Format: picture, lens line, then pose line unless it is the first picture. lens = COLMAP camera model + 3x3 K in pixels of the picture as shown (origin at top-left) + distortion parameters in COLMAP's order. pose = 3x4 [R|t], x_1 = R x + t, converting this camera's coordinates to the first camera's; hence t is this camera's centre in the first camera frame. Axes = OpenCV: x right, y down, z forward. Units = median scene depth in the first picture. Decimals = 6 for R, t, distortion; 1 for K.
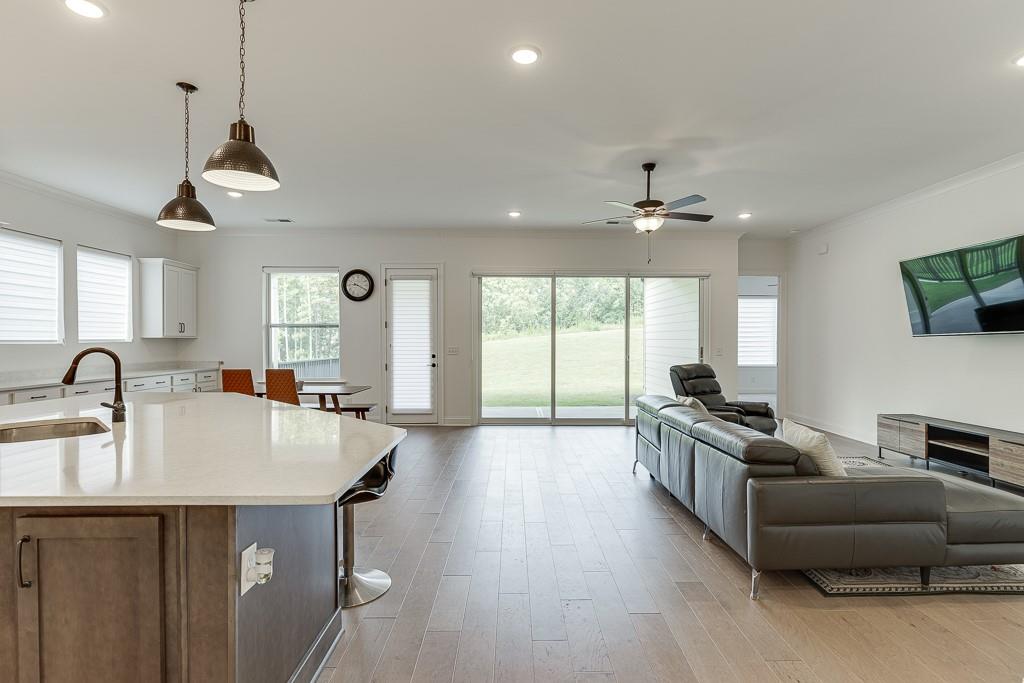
lens RADIAL K [[510.9, 0, 520.1], [0, 510.9, 345.6], [0, 0, 1]] dist [-0.007090, -0.000861]
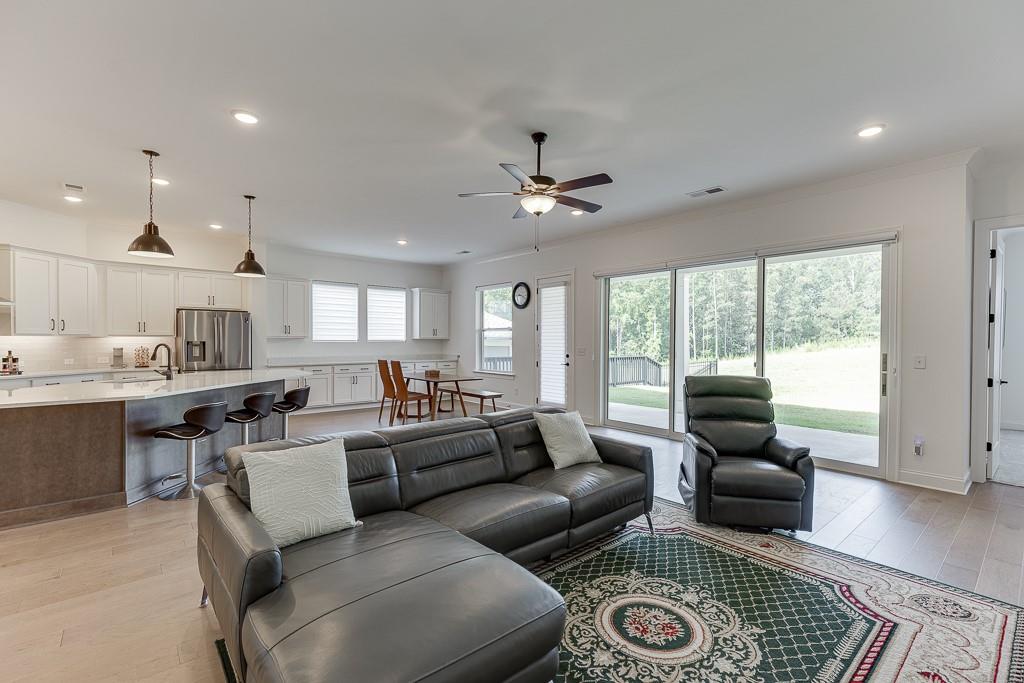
lens RADIAL K [[457.8, 0, 518.4], [0, 457.8, 344.1], [0, 0, 1]] dist [0.006569, -0.001806]
pose [[0.644315, 0.007817, -0.764720, 0.560513], [-0.011789, 0.999930, 0.000288, -0.003552], [0.764669, 0.008830, 0.644362, 0.330587]]
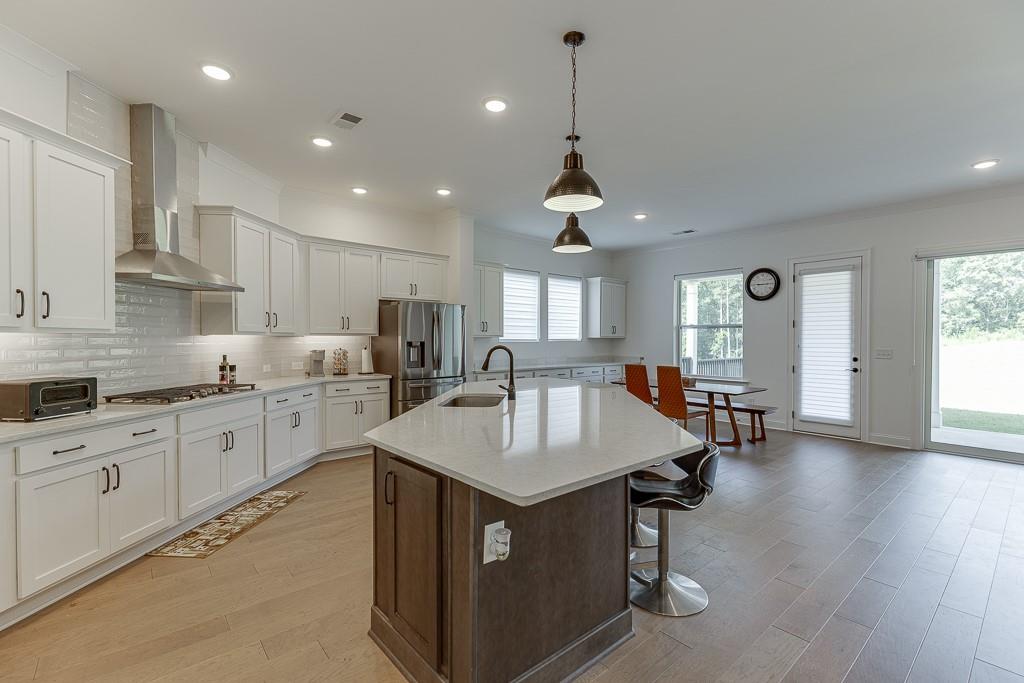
lens RADIAL K [[457.8, 0, 517.5], [0, 457.8, 345.0], [0, 0, 1]] dist [0.006569, -0.001806]
pose [[0.643717, 0.012468, -0.765162, 0.060623], [-0.011266, 0.999913, 0.006815, -0.002503], [0.765180, 0.004233, 0.643802, 0.081175]]
